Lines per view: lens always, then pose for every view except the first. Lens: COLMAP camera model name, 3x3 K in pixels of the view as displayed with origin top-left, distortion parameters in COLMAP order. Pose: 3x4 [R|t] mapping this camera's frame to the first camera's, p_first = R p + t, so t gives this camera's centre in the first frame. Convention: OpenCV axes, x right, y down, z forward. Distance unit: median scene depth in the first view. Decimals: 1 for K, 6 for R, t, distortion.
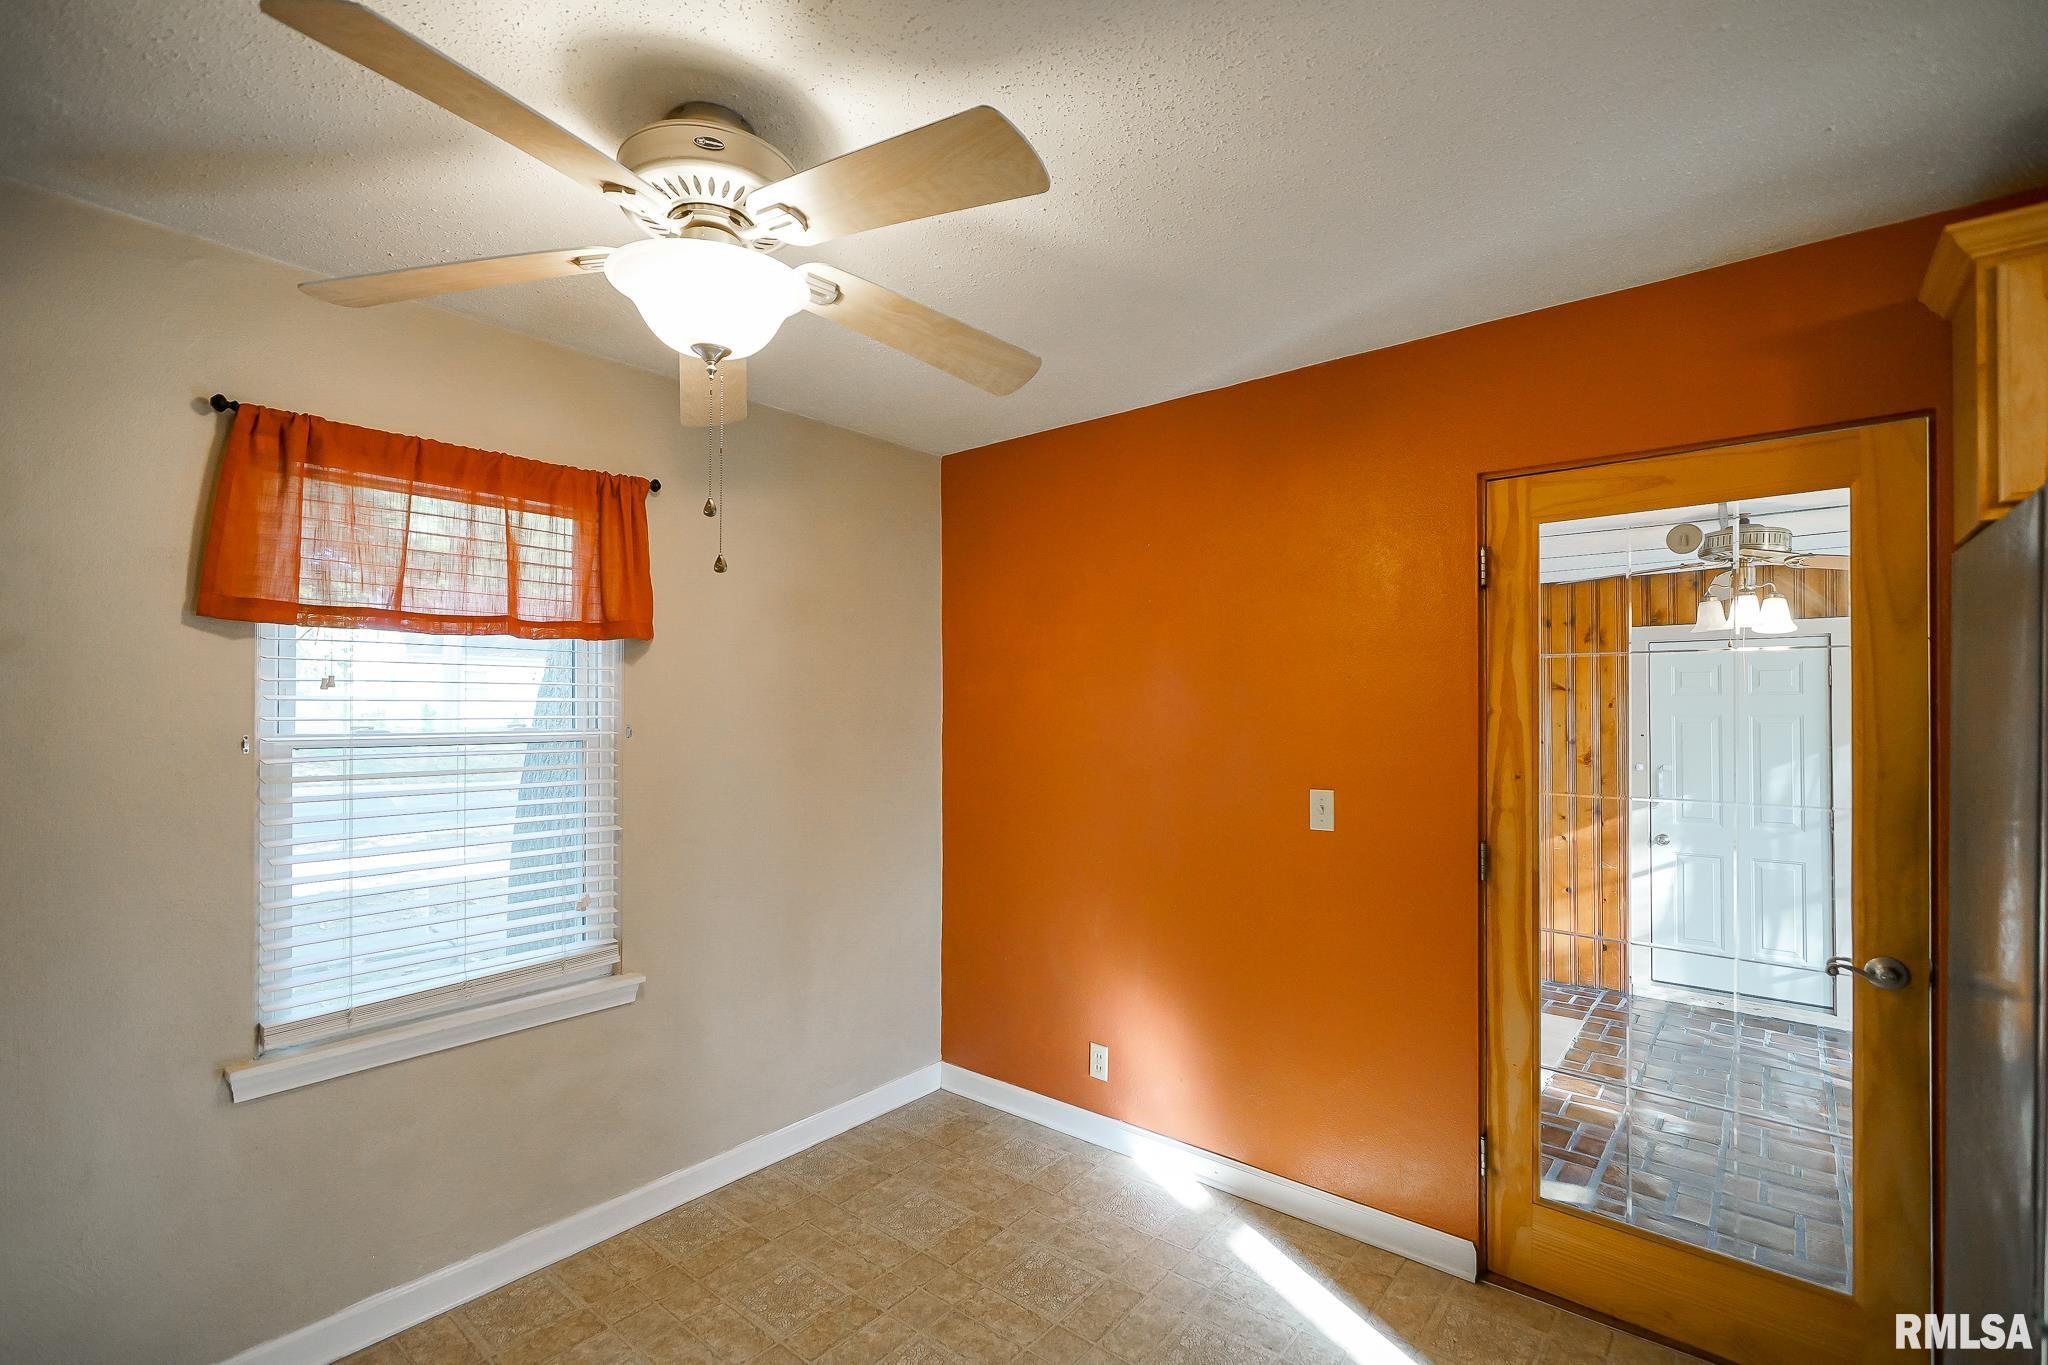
lens RADIAL K [[926.0, 0, 1027.7], [0, 926.0, 702.8], [0, 0, 1]] dist [-0.005781, 0.003230]
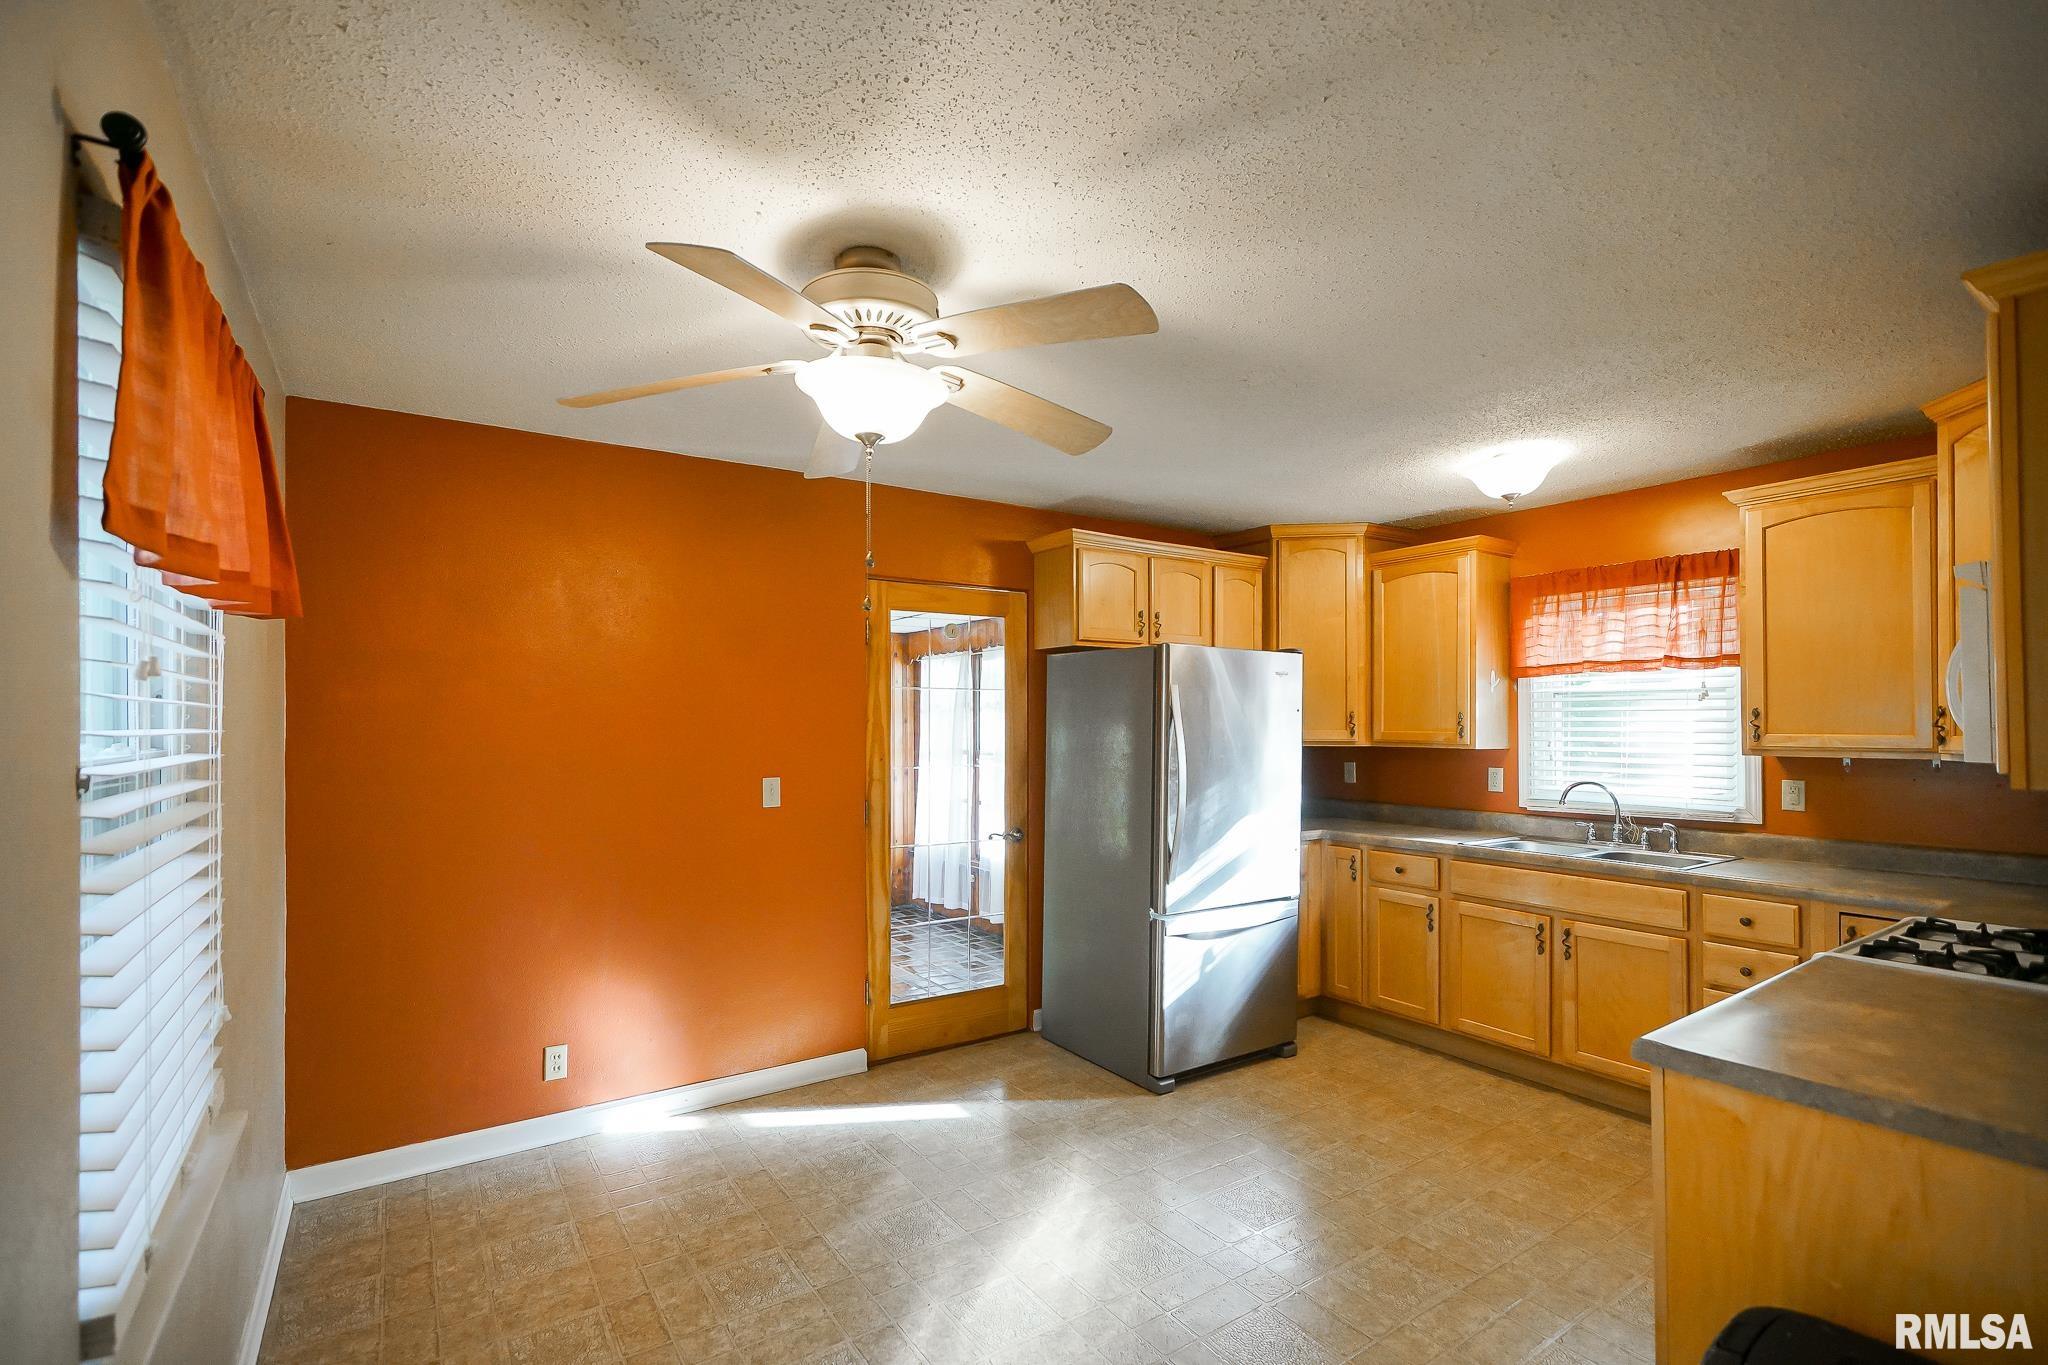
lens RADIAL K [[926.0, 0, 995.8], [0, 926.0, 710.9], [0, 0, 1]] dist [-0.005781, 0.003230]
pose [[0.293630, 0.003598, 0.955912, -1.016024], [-0.002611, 0.999992, -0.002962, -0.003488], [-0.955916, -0.001626, 0.293637, 0.303098]]
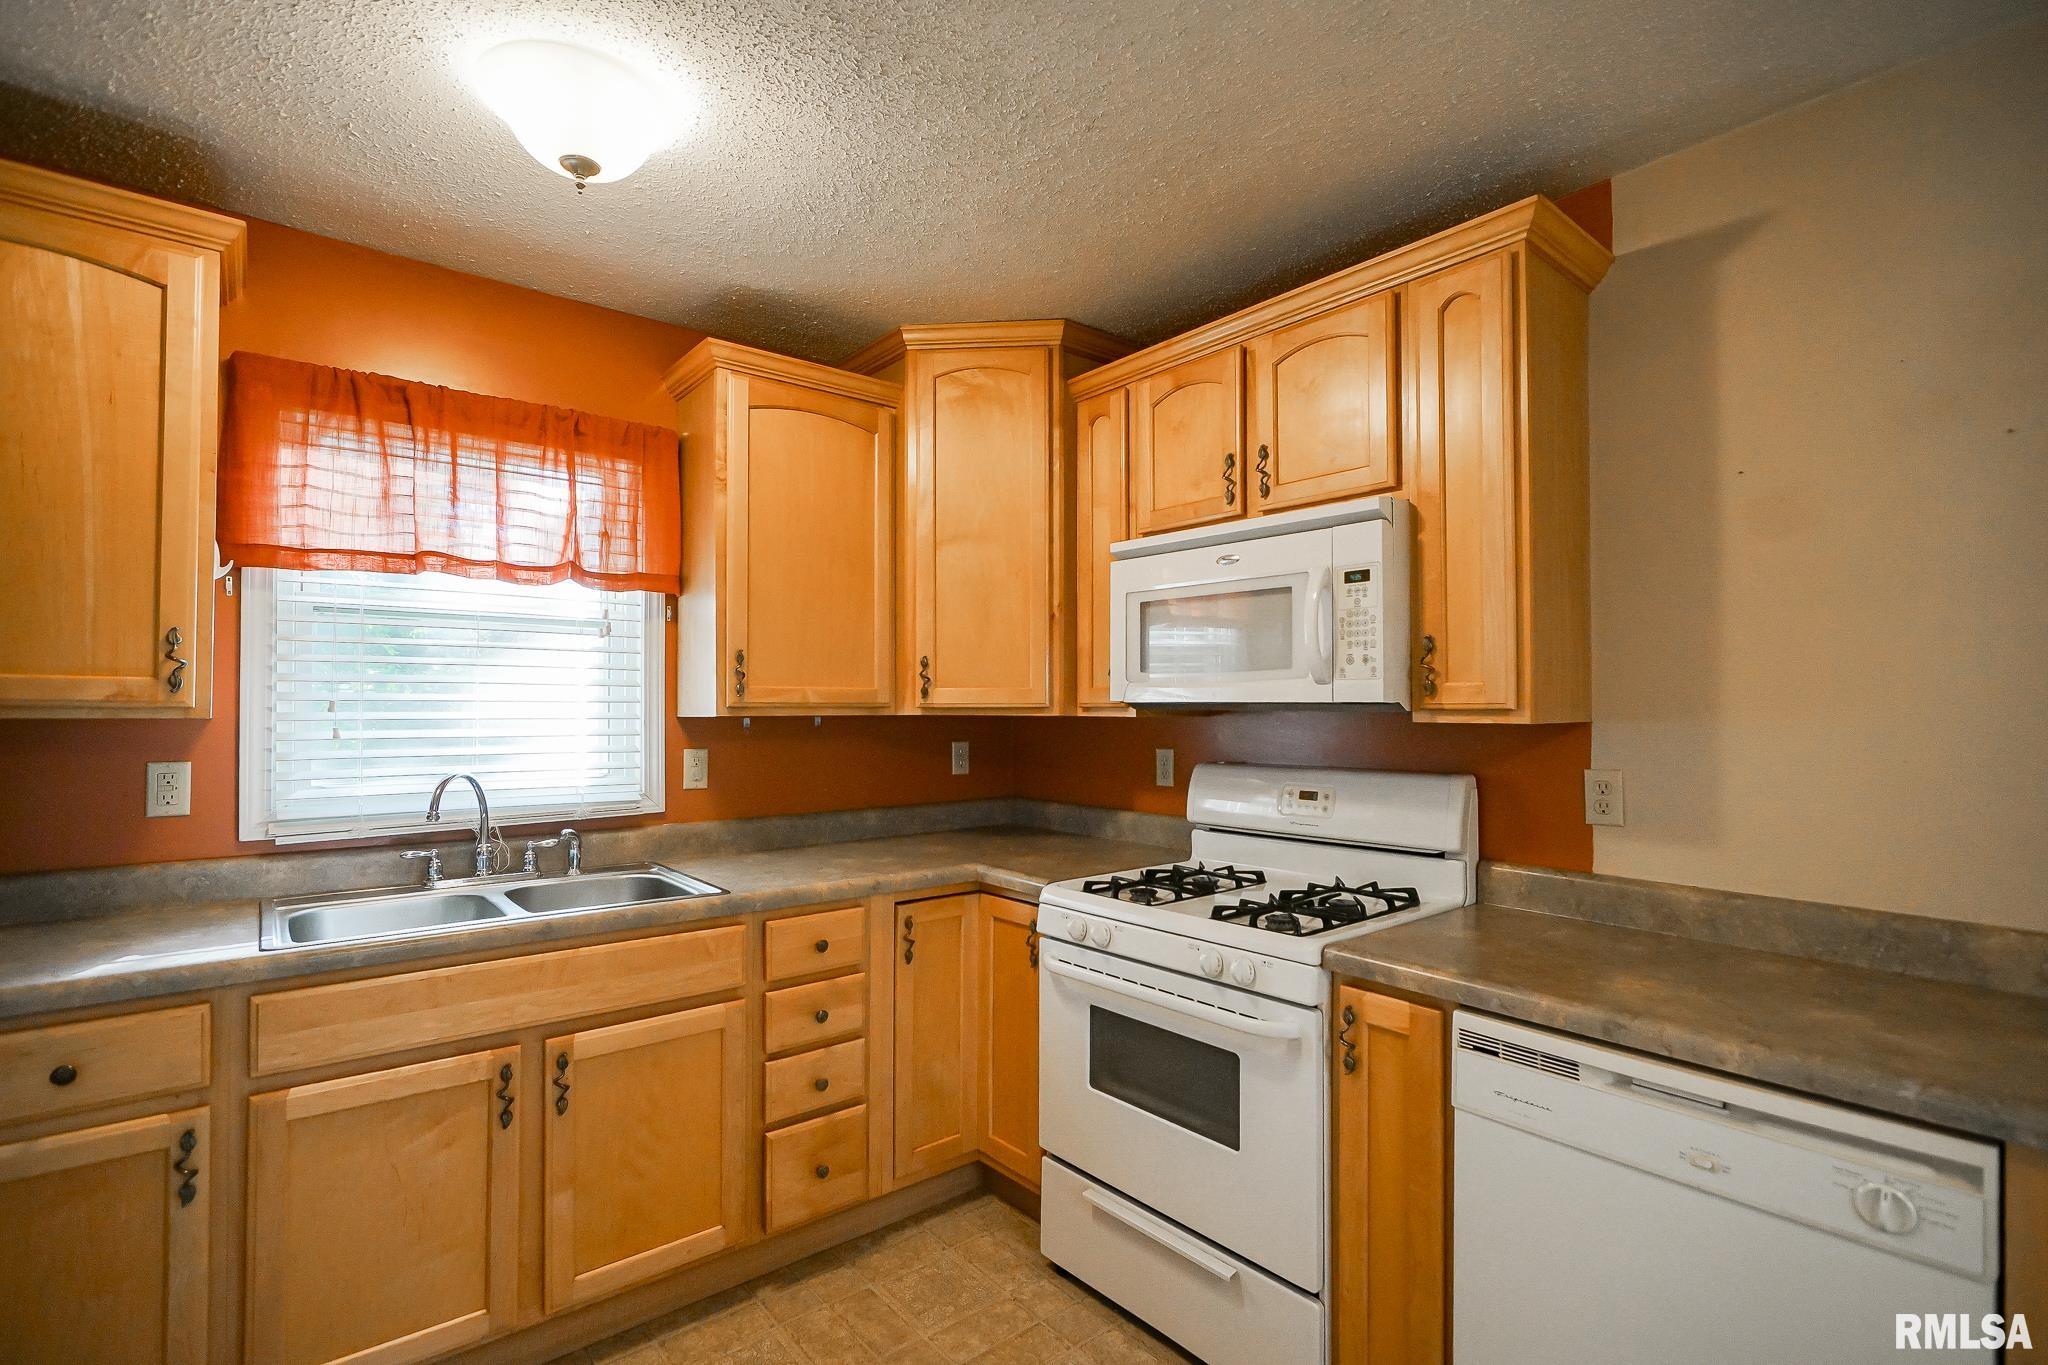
lens RADIAL K [[926.0, 0, 1010.2], [0, 926.0, 697.6], [0, 0, 1]] dist [-0.005781, 0.003230]
pose [[-0.979025, -0.009050, 0.203540, 0.181062], [-0.012111, 0.999832, -0.013795, 0.048392], [-0.203381, -0.015970, -0.978969, 0.554152]]
